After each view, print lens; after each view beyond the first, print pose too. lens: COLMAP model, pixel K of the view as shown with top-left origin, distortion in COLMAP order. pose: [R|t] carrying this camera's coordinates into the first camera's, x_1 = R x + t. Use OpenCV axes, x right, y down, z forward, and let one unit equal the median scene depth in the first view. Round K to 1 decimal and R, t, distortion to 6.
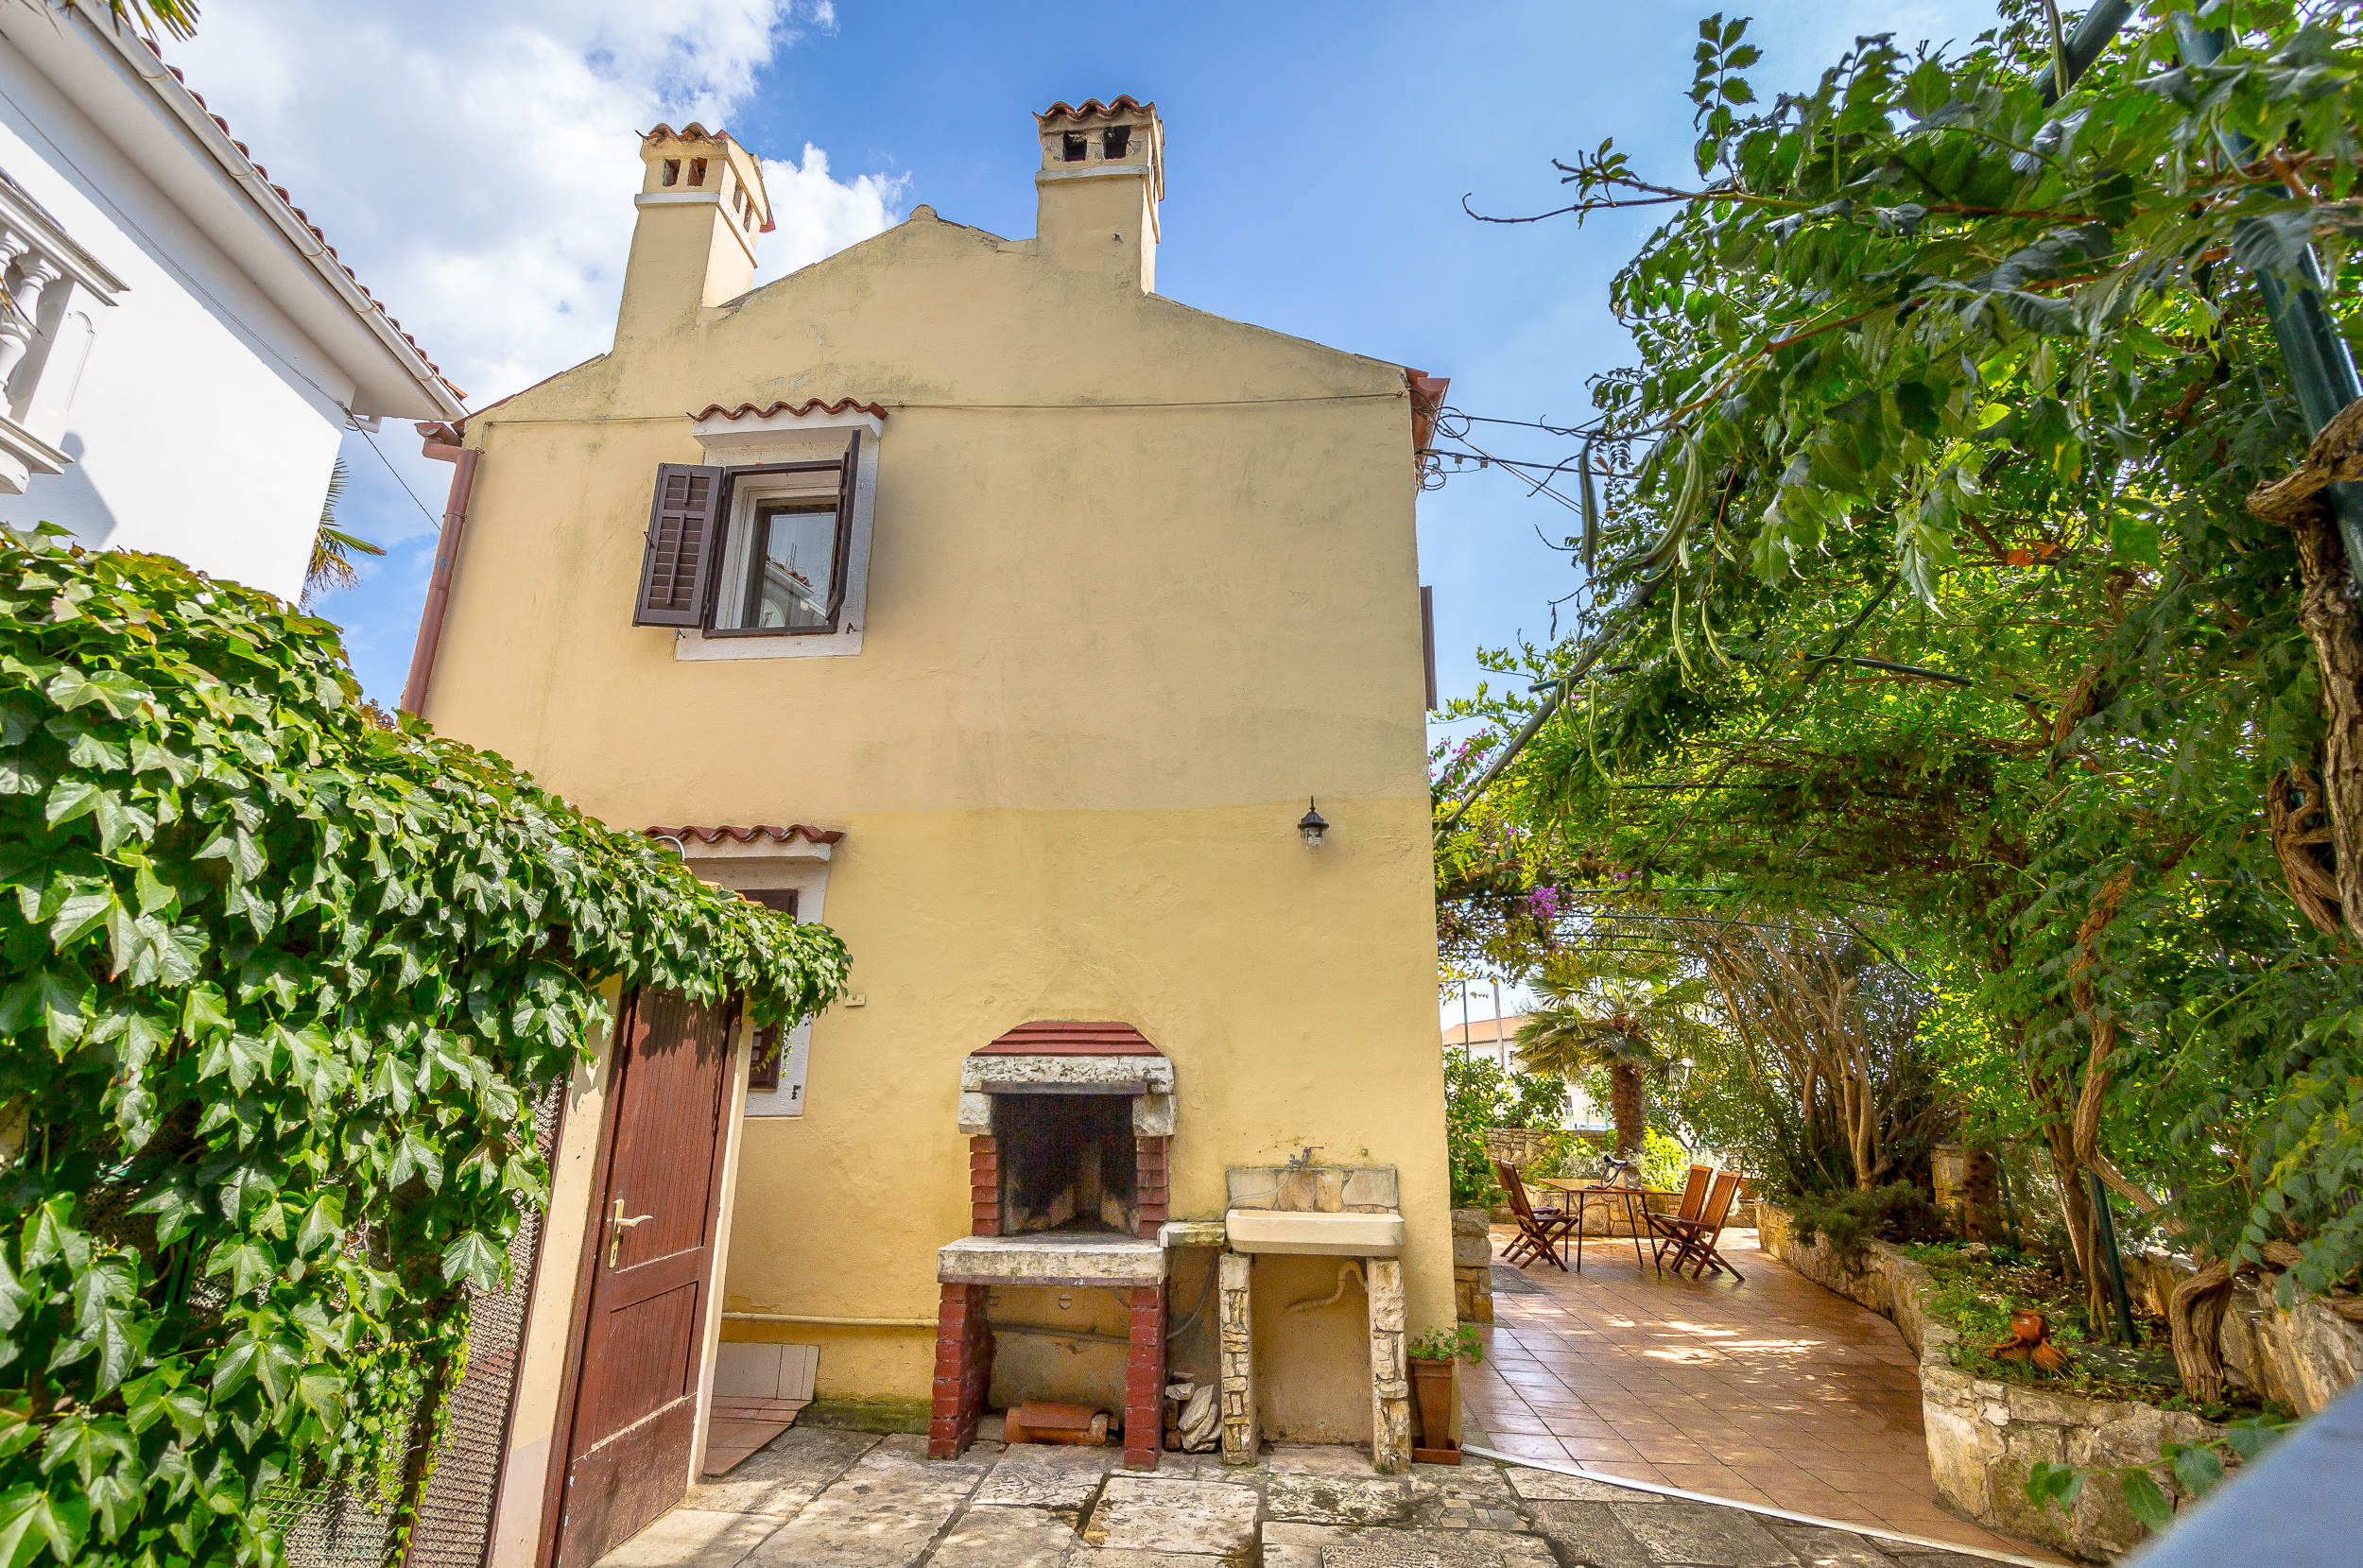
lens RADIAL K [[1085.1, 0, 1190.3], [0, 1085.1, 791.9], [0, 0, 1]] dist [0.009157, -0.001111]
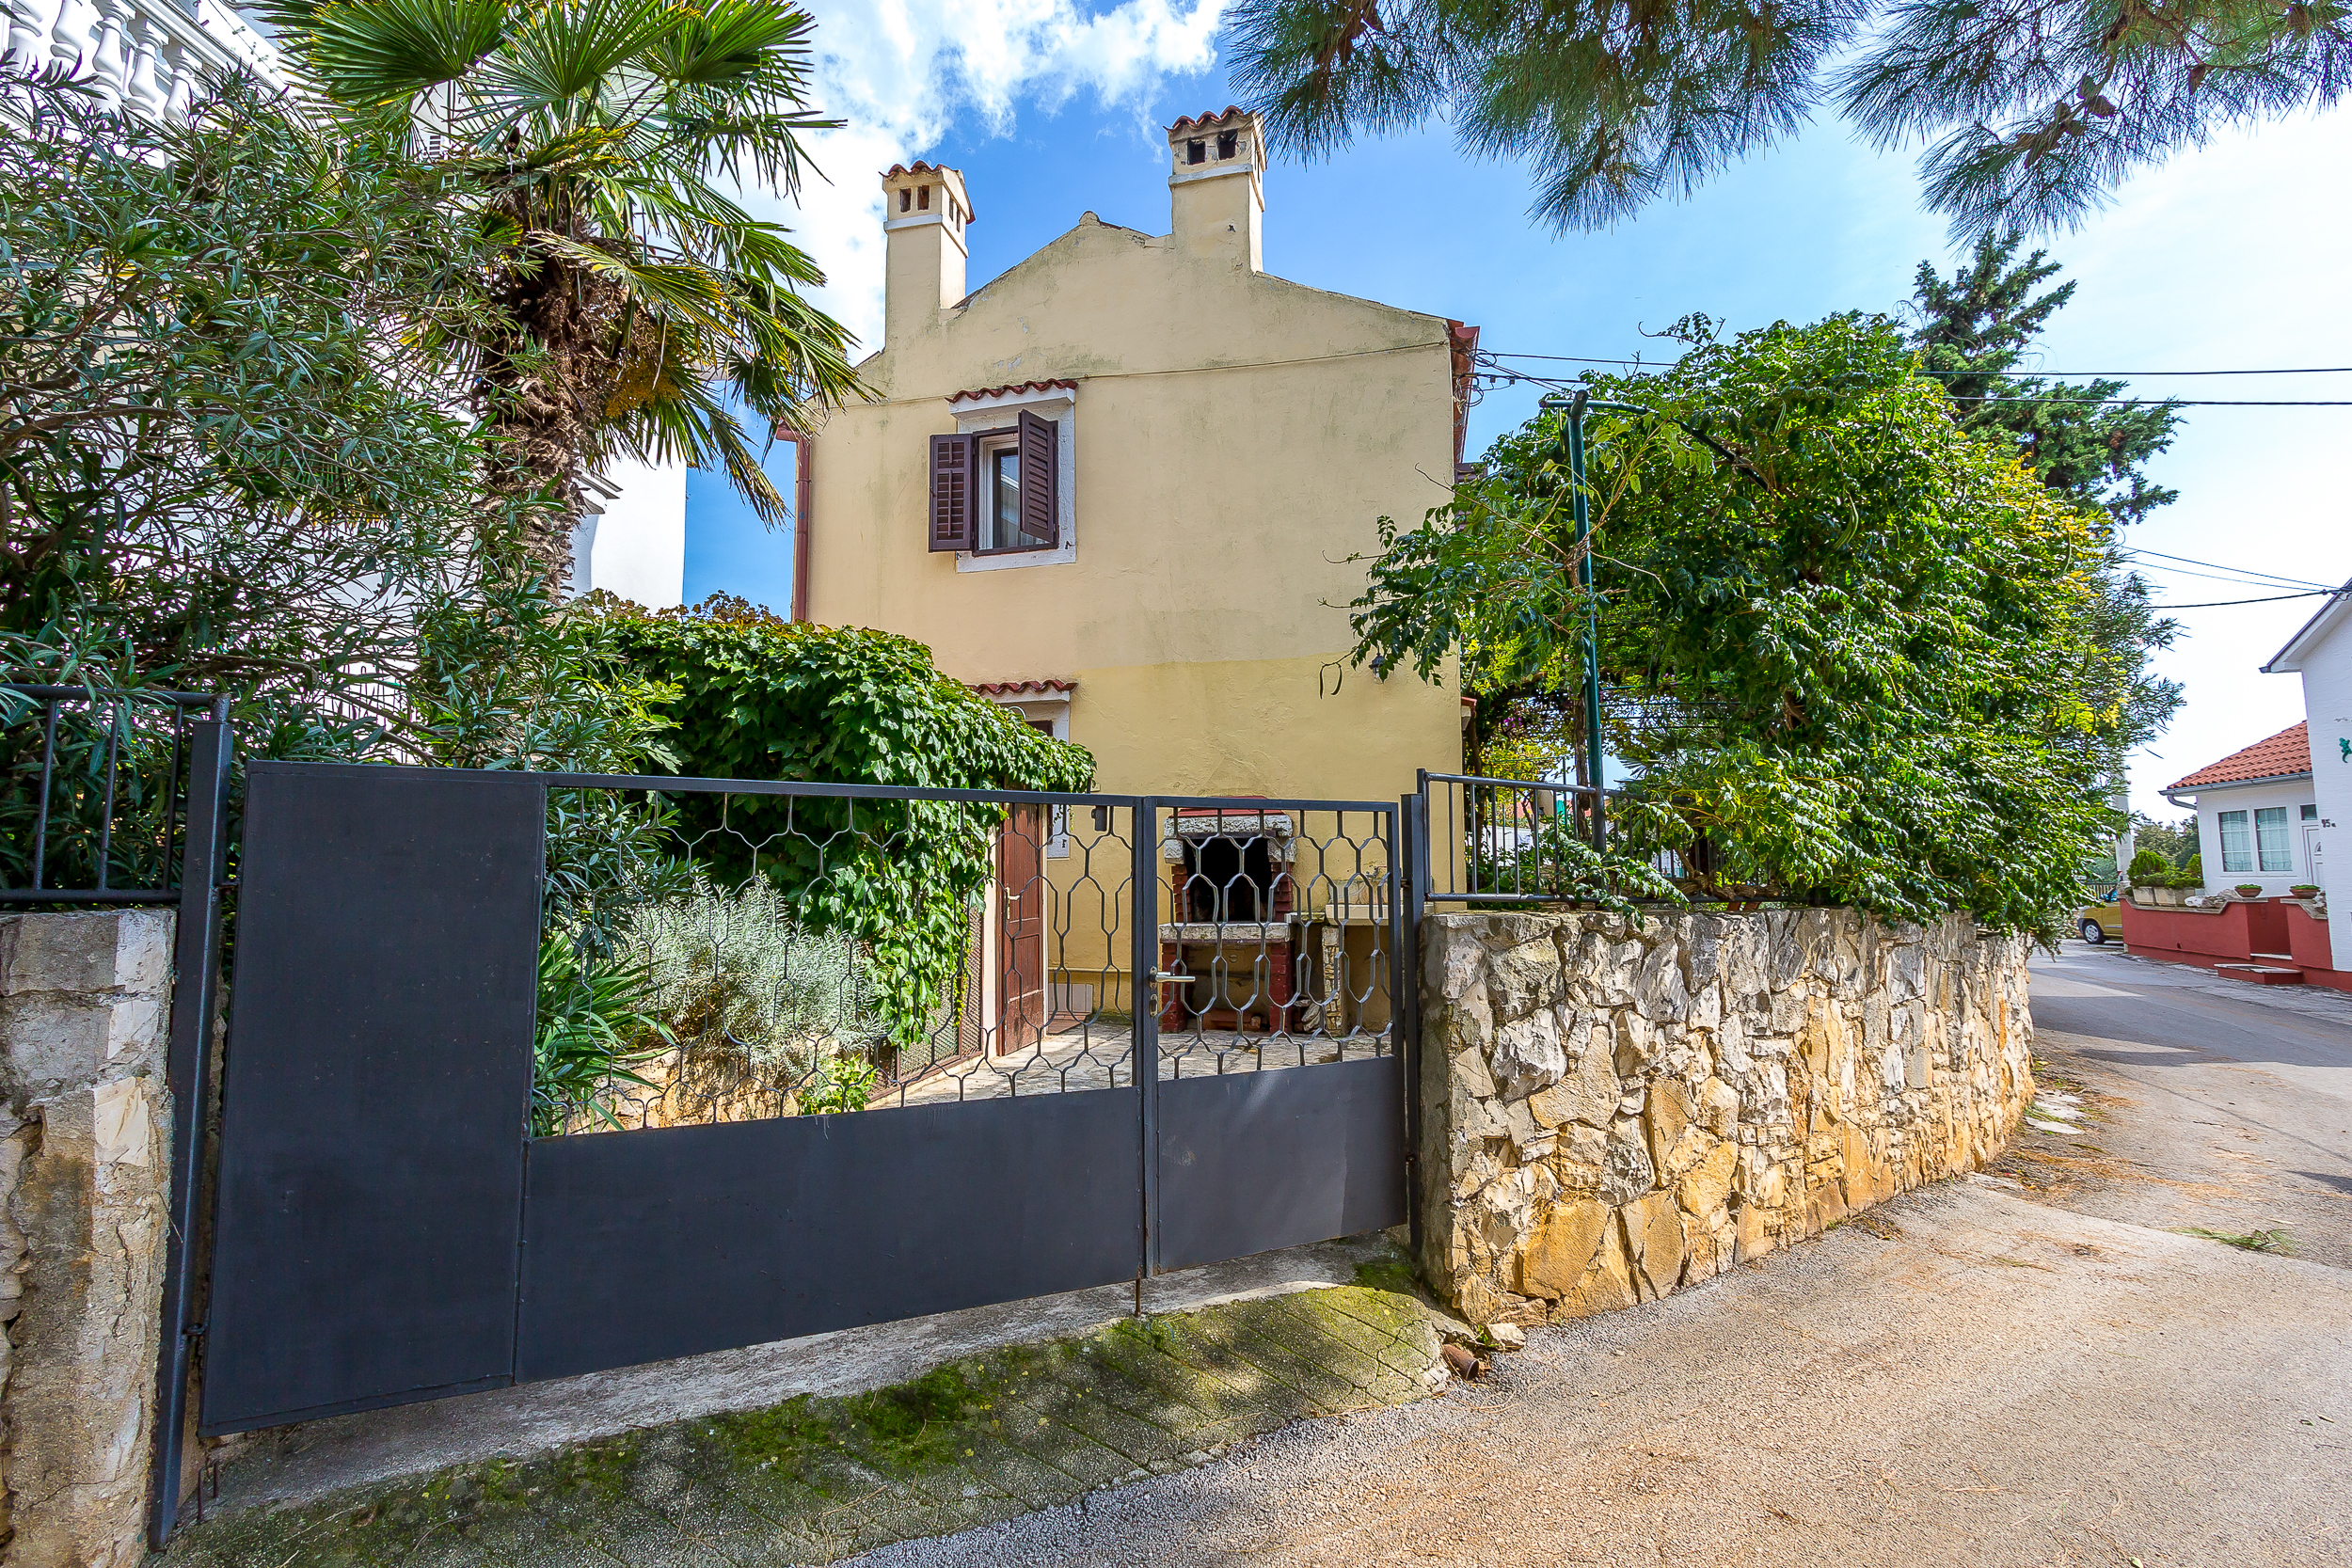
lens RADIAL K [[1080.0, 0, 1165.5], [0, 1080.0, 778.8], [0, 0, 1]] dist [0.009157, -0.001111]
pose [[0.985410, -0.033662, -0.166835, 0.065513], [0.063740, 0.981897, 0.178367, -0.102554], [0.157811, -0.186399, 0.969717, -0.546622]]
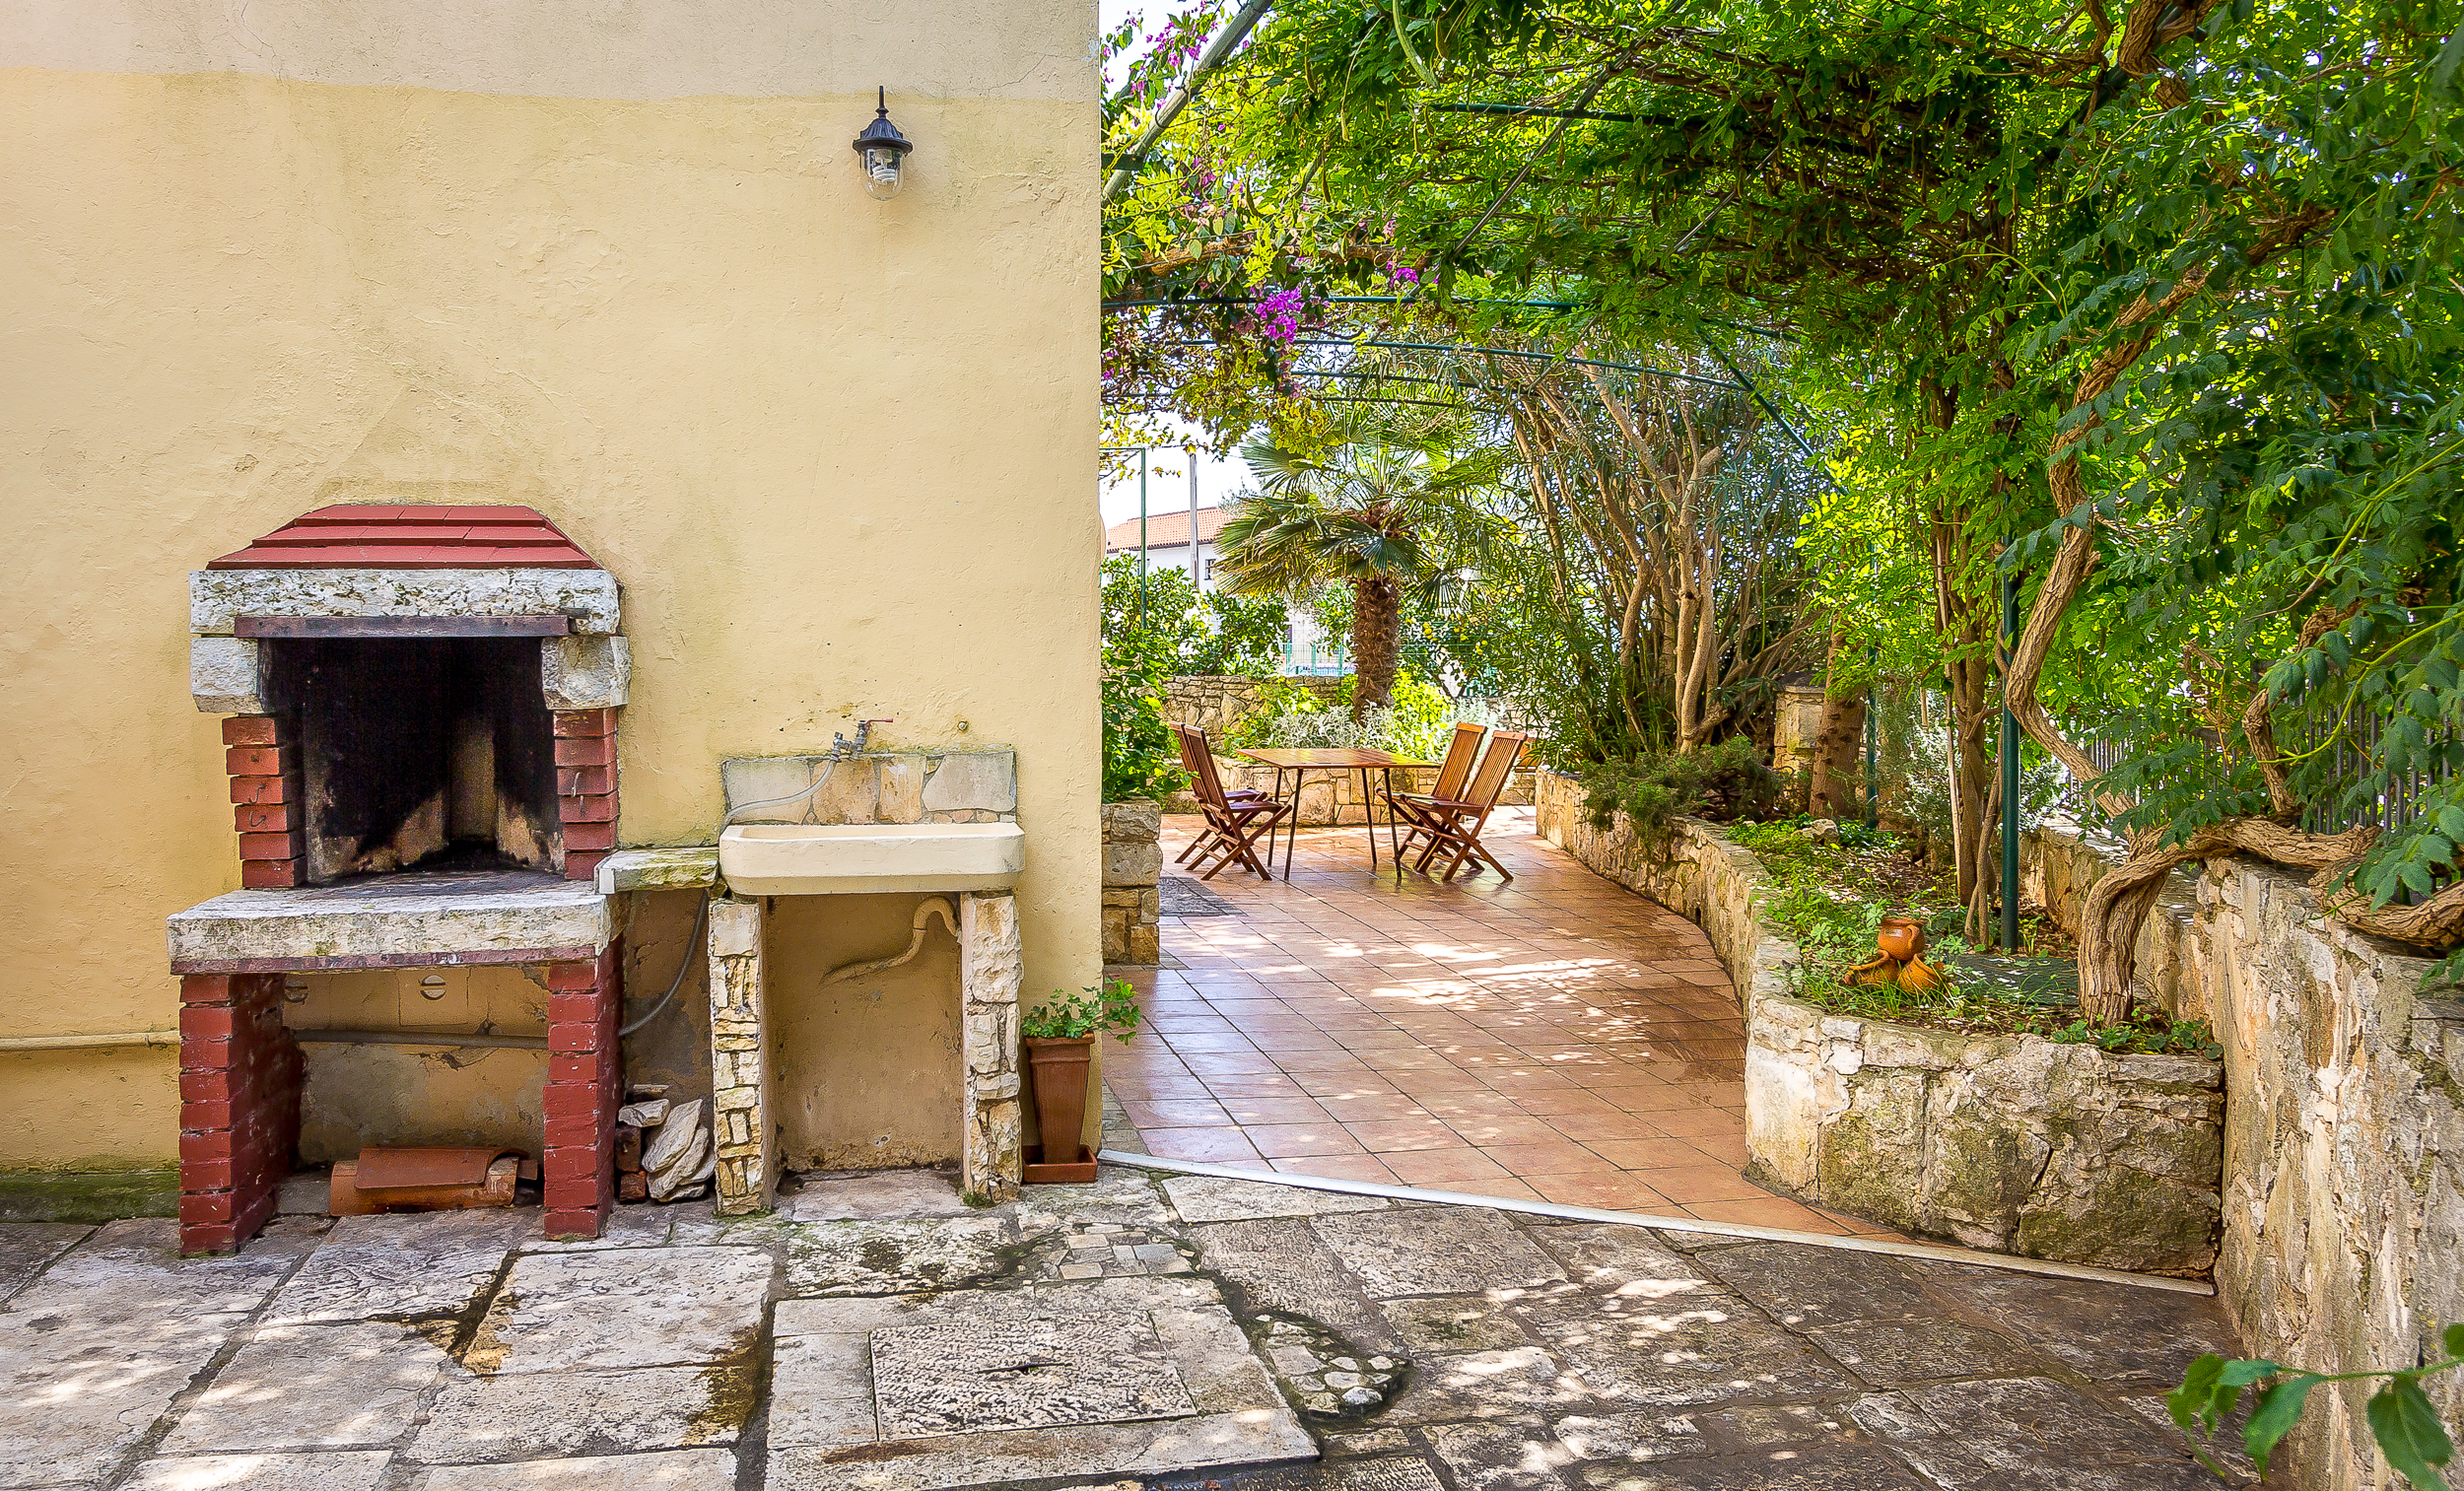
lens RADIAL K [[1769.1, 0, 1167.2], [0, 1769.1, 680.0], [0, 0, 1]] dist [0.003913, -0.001074]
pose [[0.967350, -0.019136, 0.252720, 0.023790], [-0.056882, 0.955314, 0.290070, 0.021868], [-0.246978, -0.294974, 0.923034, 0.088279]]
